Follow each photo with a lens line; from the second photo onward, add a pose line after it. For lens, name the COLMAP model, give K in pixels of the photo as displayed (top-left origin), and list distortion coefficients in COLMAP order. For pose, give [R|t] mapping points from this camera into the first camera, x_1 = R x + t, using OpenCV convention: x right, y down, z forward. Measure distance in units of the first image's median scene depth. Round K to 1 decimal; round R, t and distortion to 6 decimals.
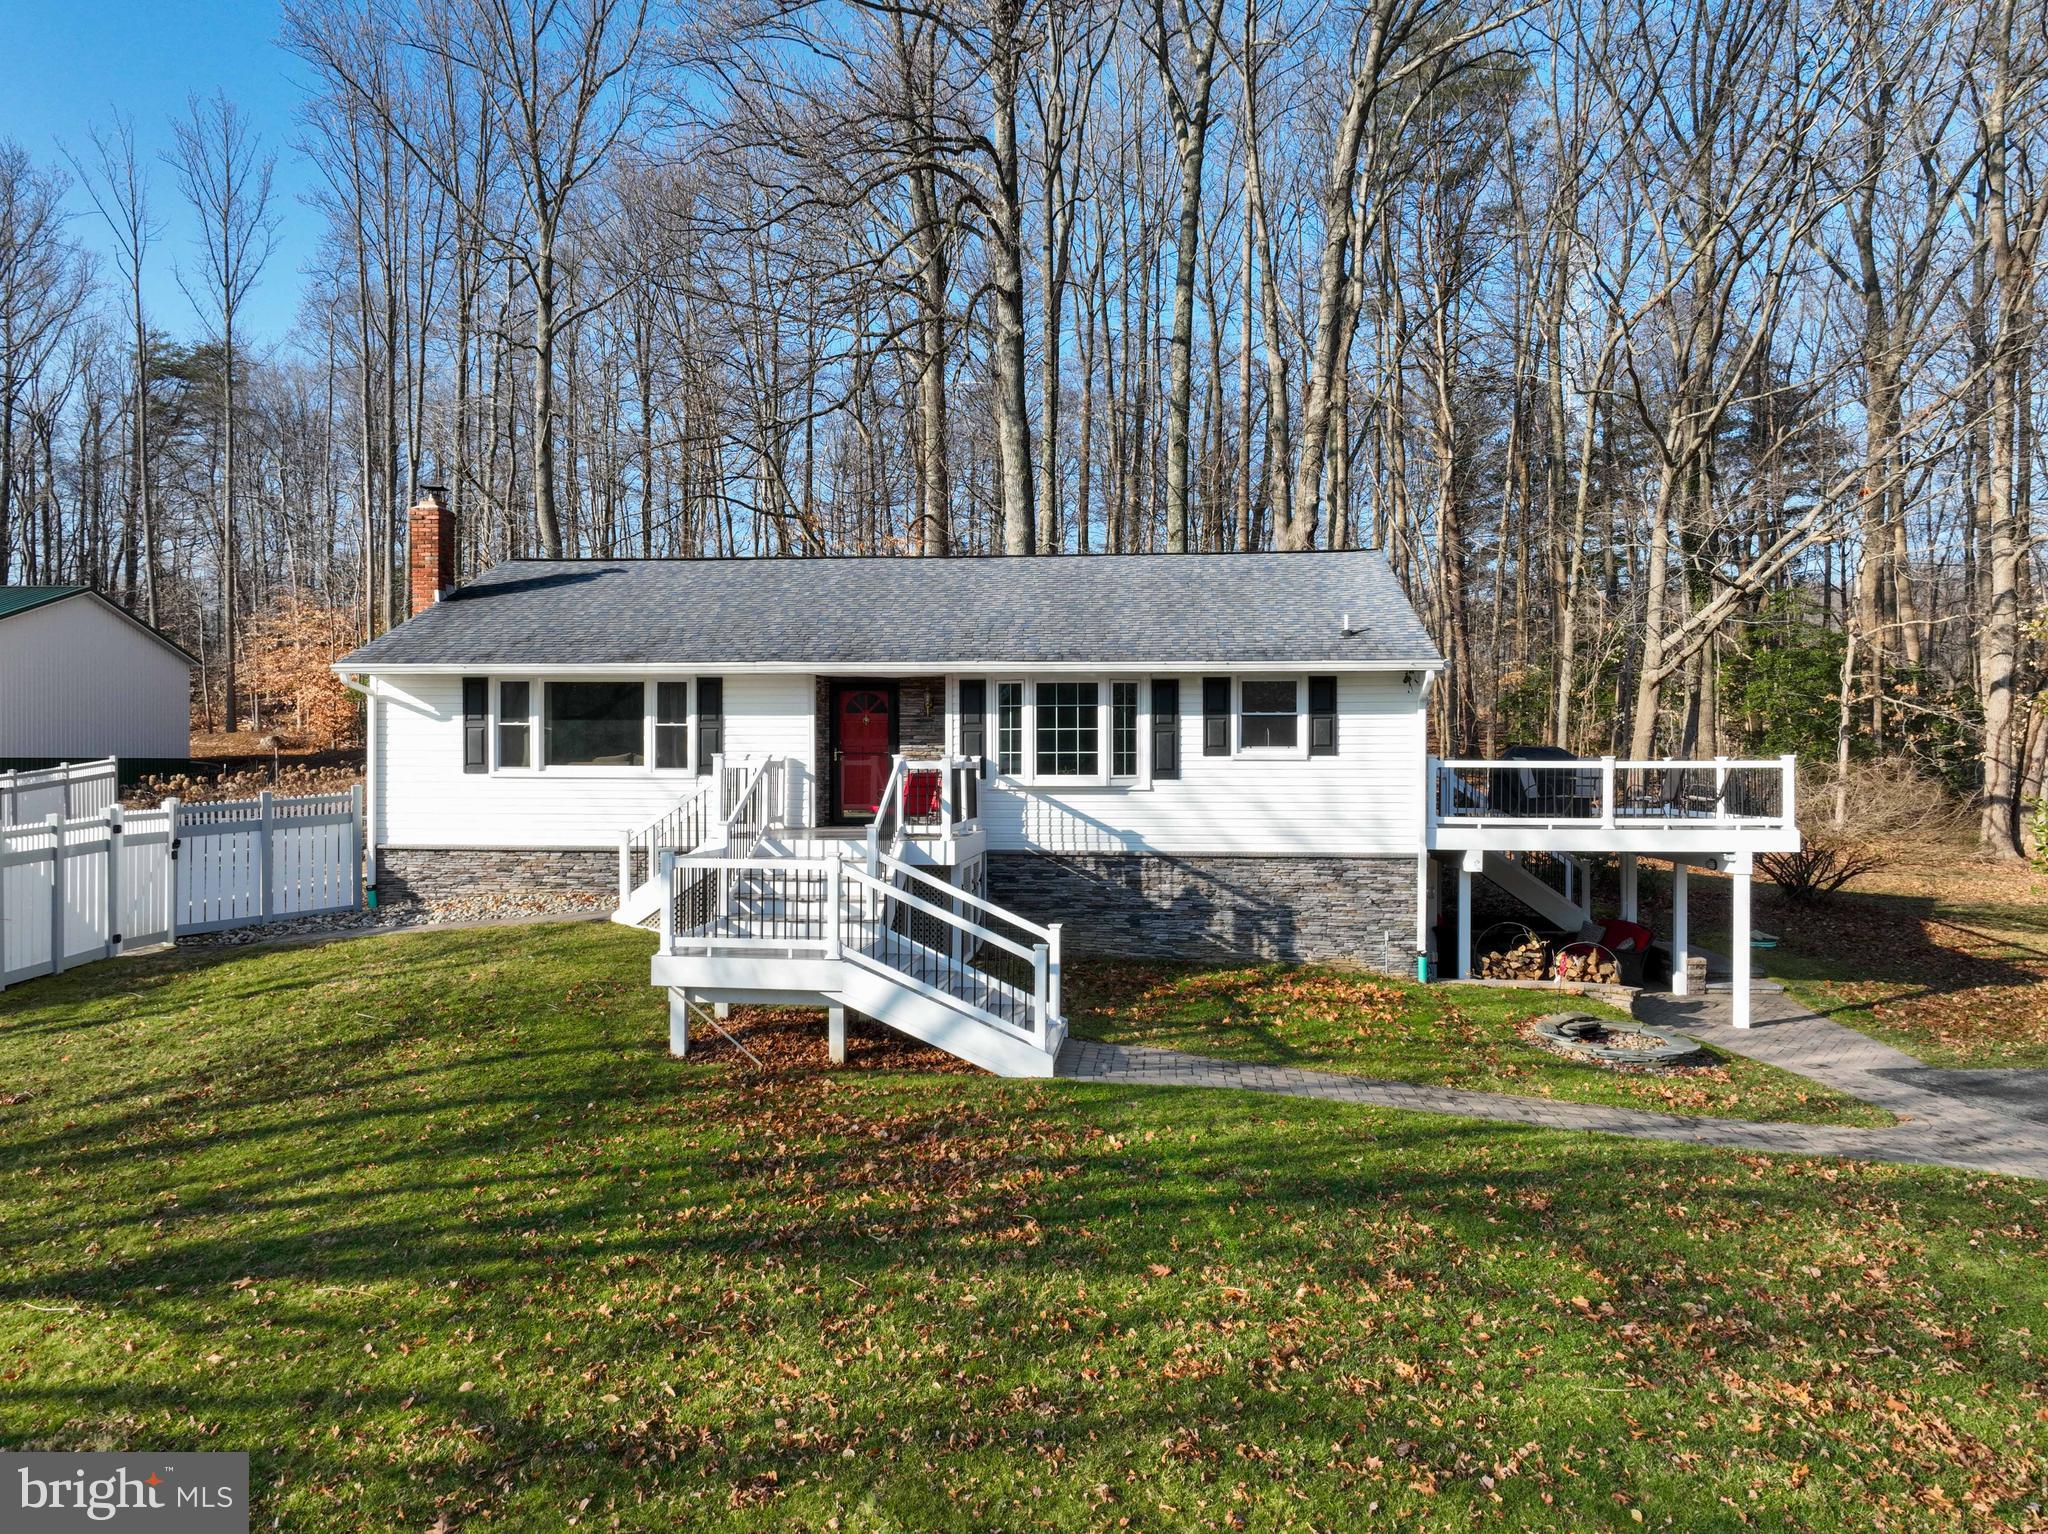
lens RADIAL K [[1442.5, 0, 1024.0], [0, 1442.5, 767.0], [0, 0, 1]] dist [0.015655, 0.001744]
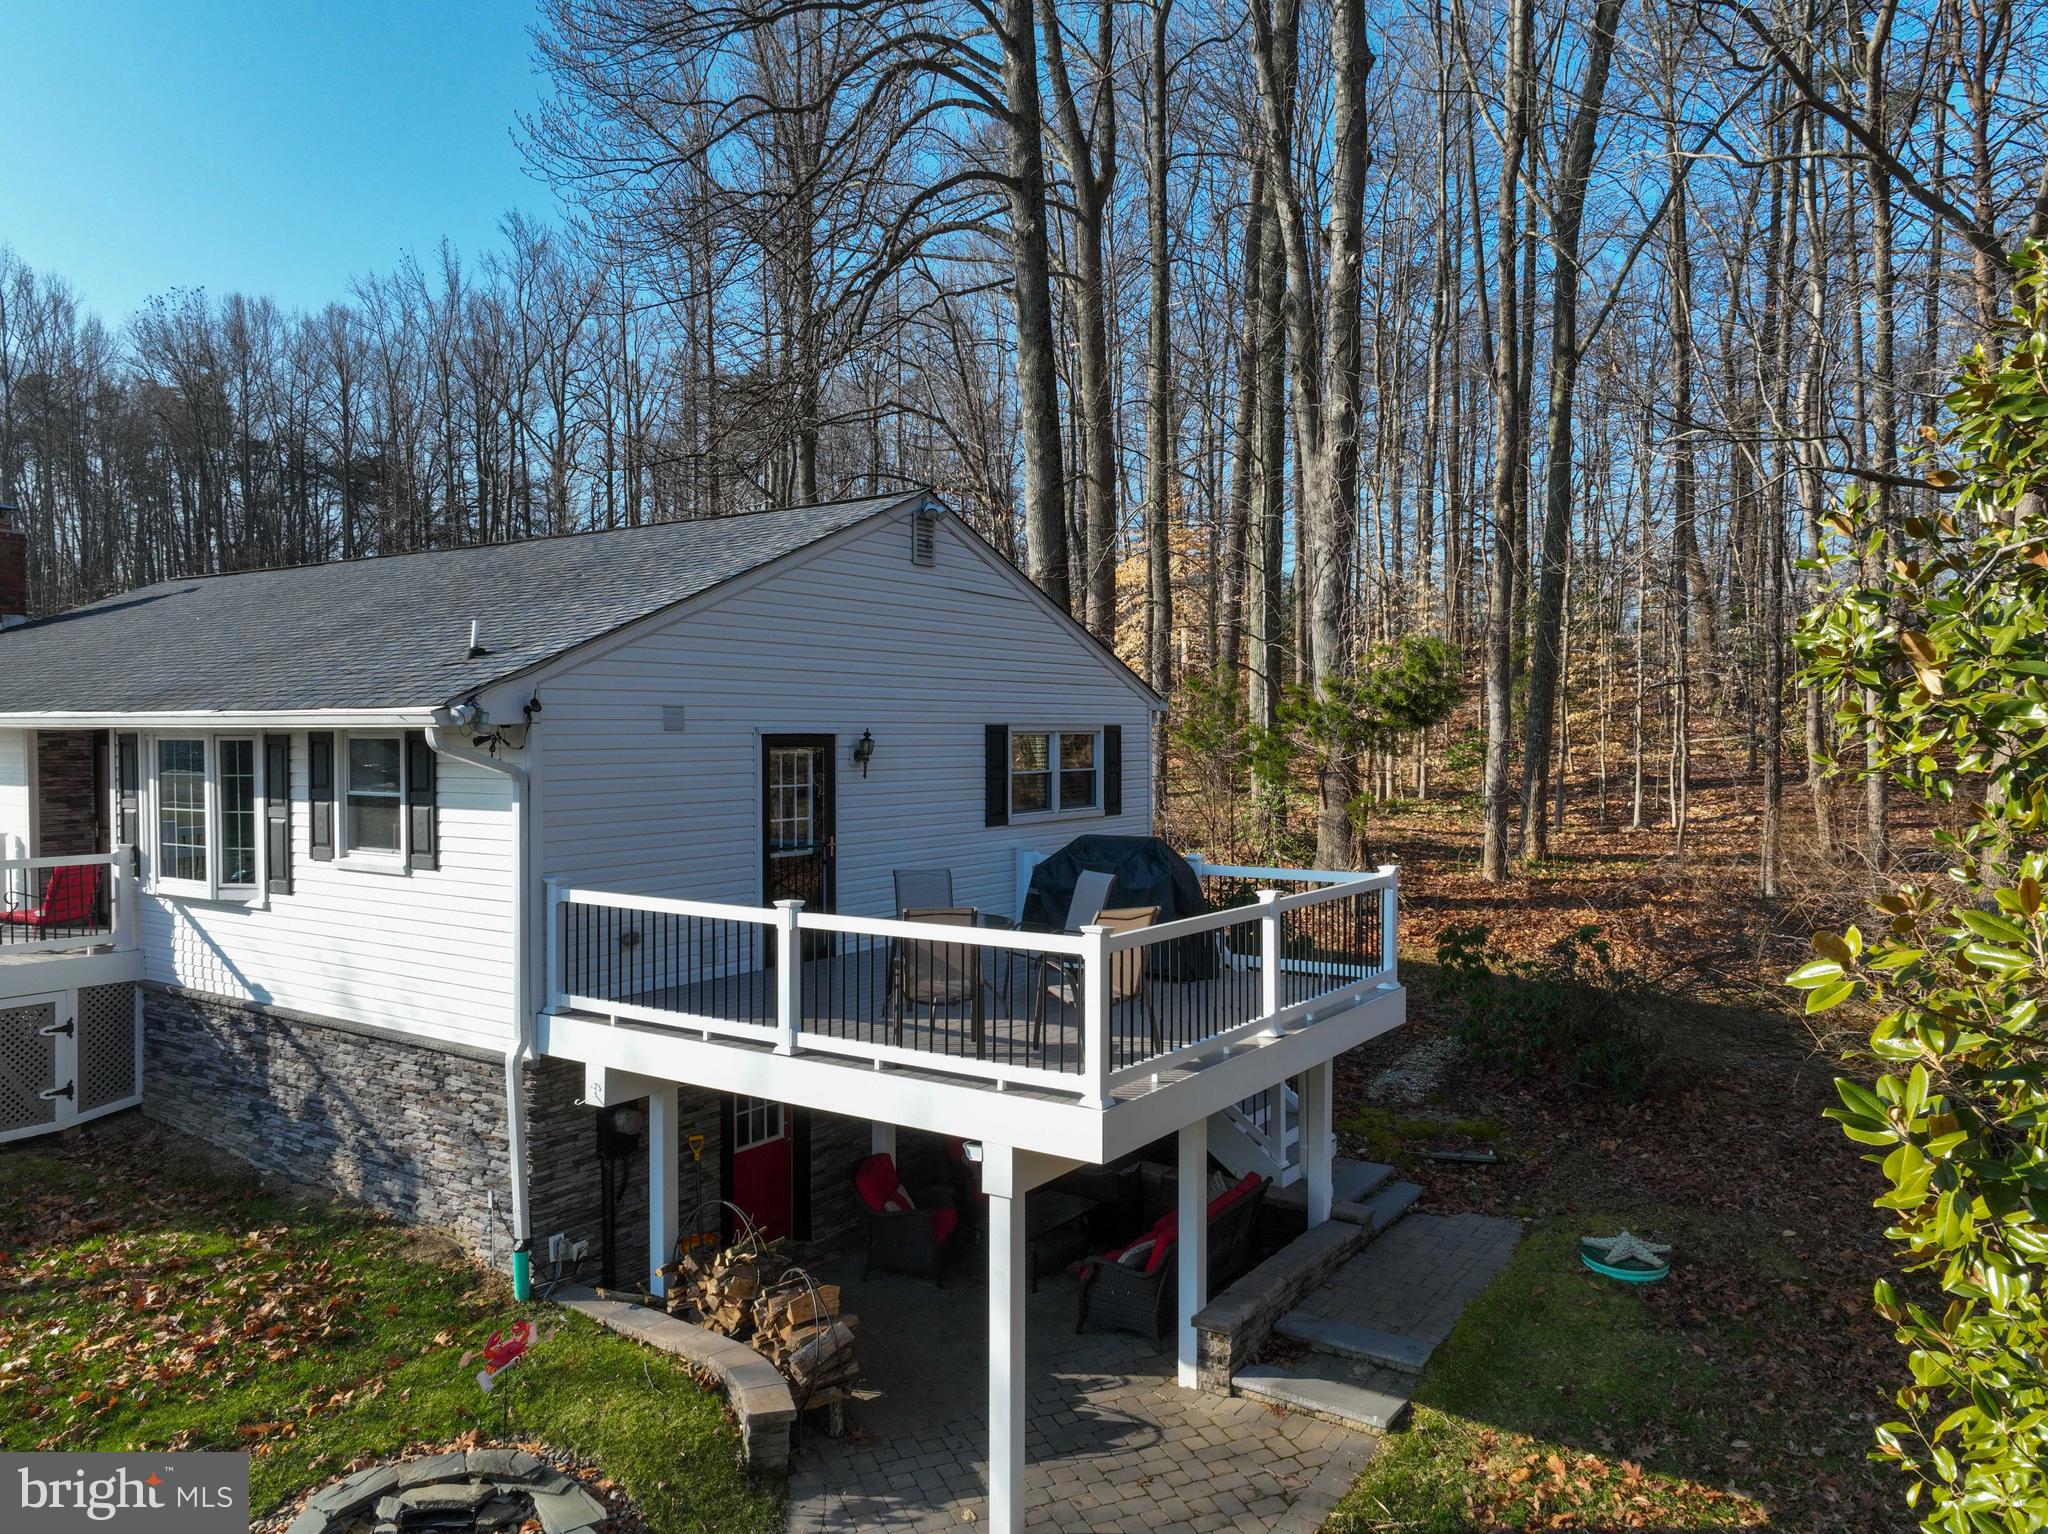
lens RADIAL K [[1438.0, 0, 1024.0], [0, 1438.0, 767.0], [0, 0, 1]] dist [0.004031, 0.001337]
pose [[0.876113, 0.011532, -0.481967, 0.685305], [-0.001159, 0.999761, 0.021814, -0.060927], [0.482104, -0.018553, 0.875918, 0.608385]]
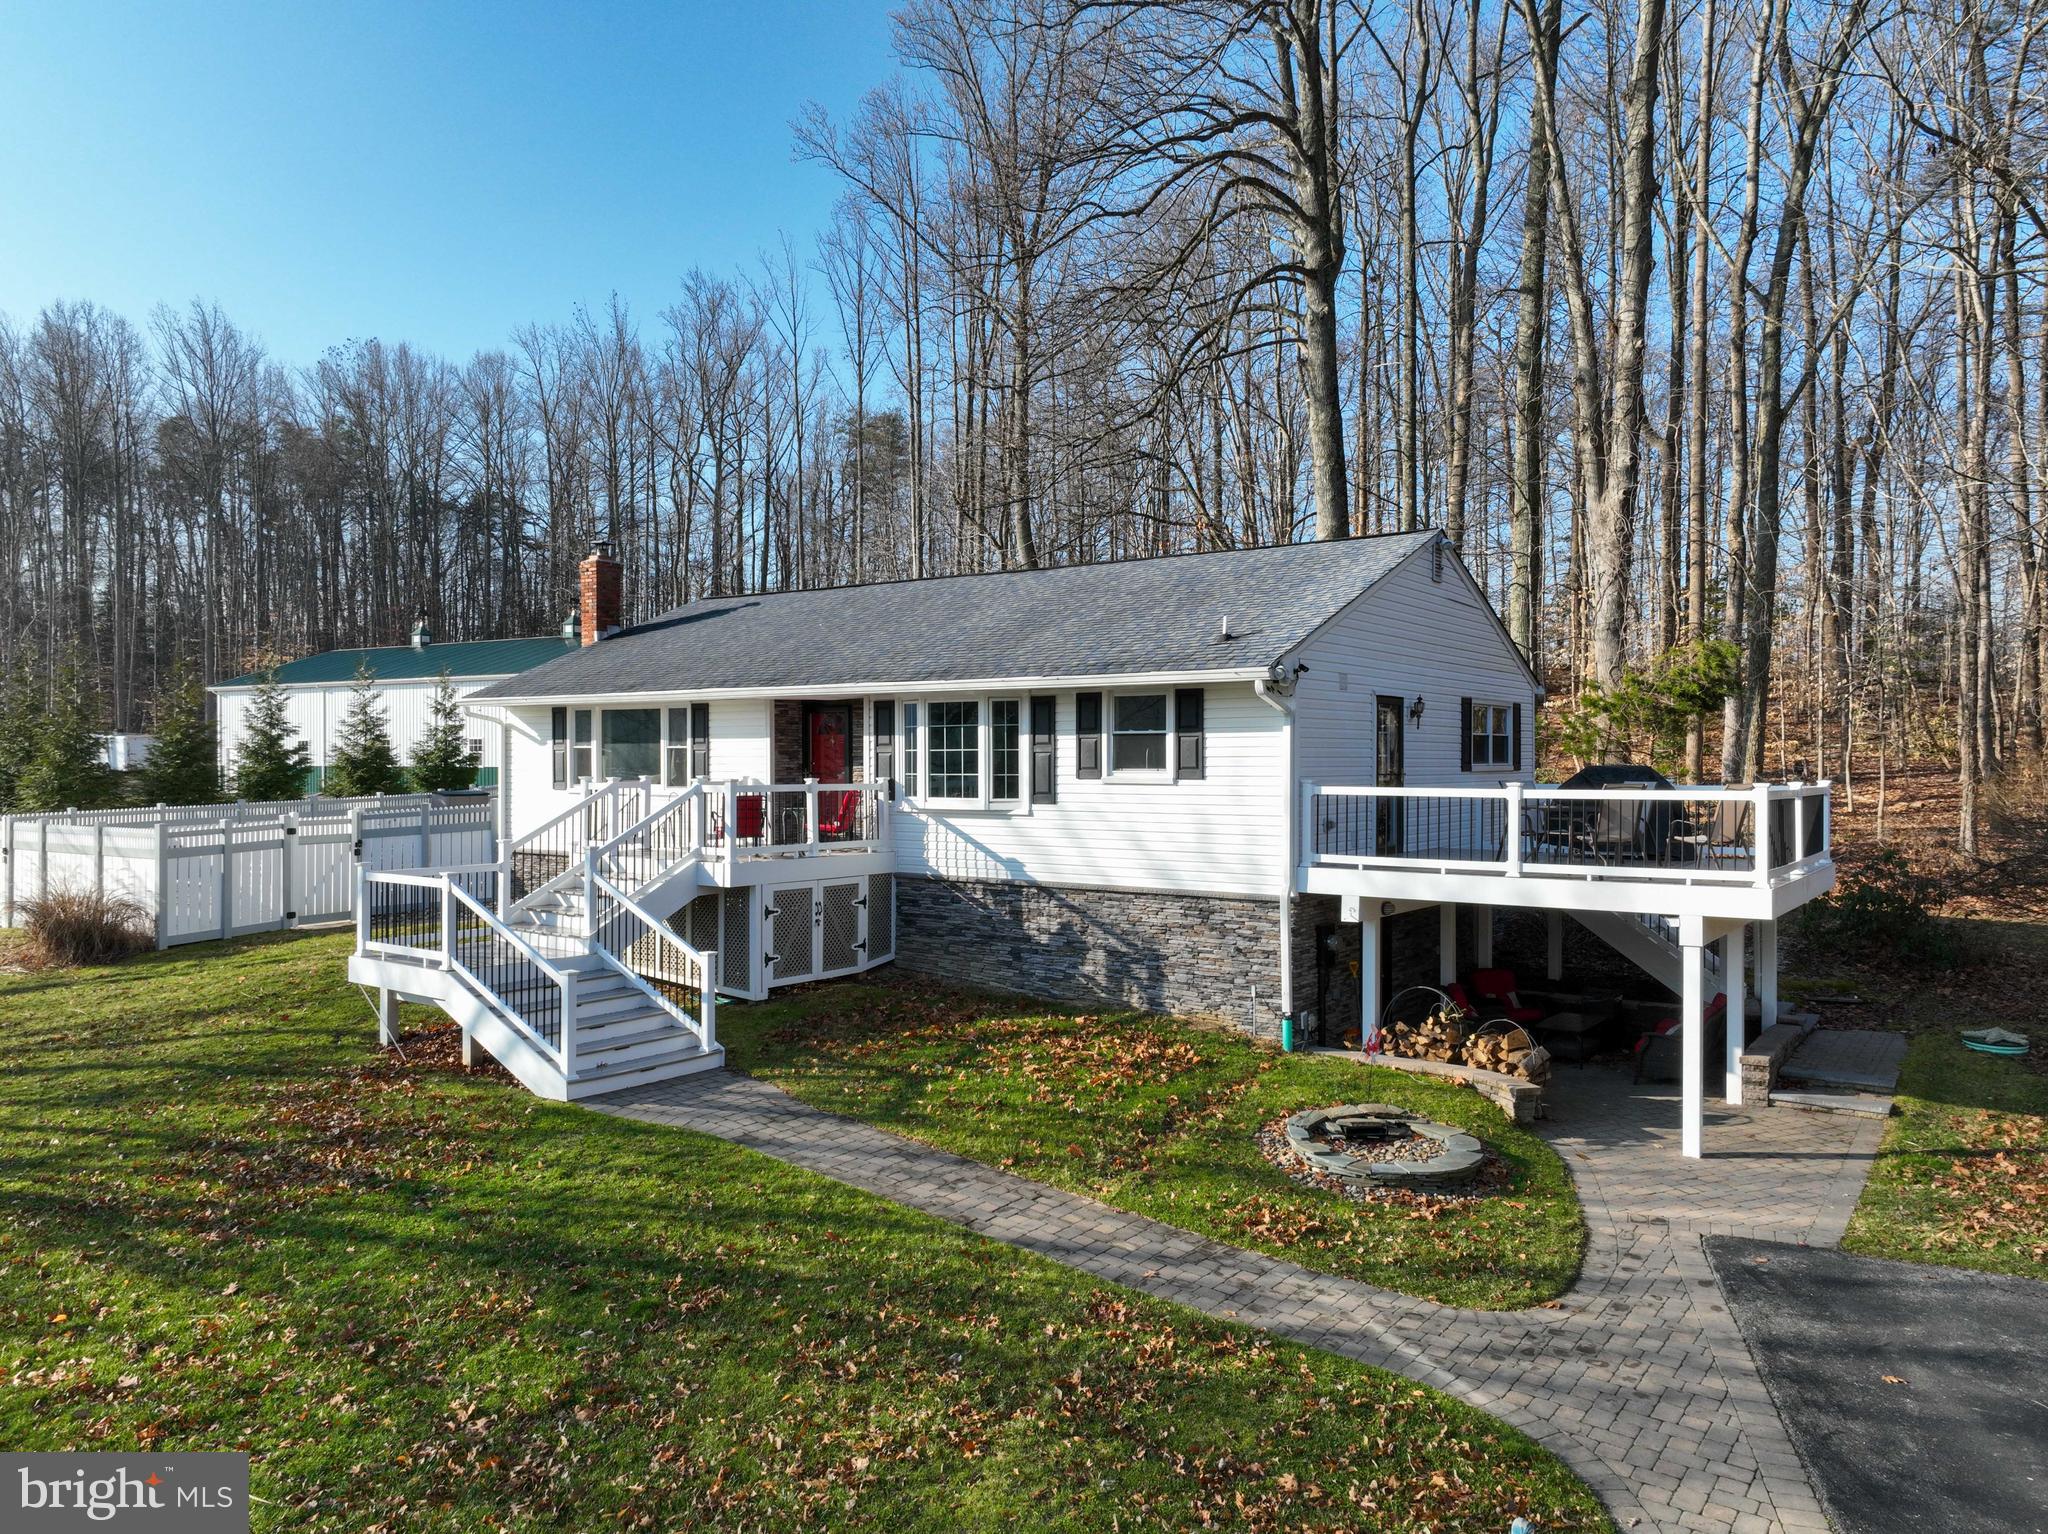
lens RADIAL K [[1438.0, 0, 1024.0], [0, 1438.0, 767.0], [0, 0, 1]] dist [0.004031, 0.001337]
pose [[0.864932, 0.001583, -0.501886, 0.551108], [-0.002026, 0.999998, -0.000337, -0.014753], [0.501885, 0.001308, 0.864934, 0.196173]]
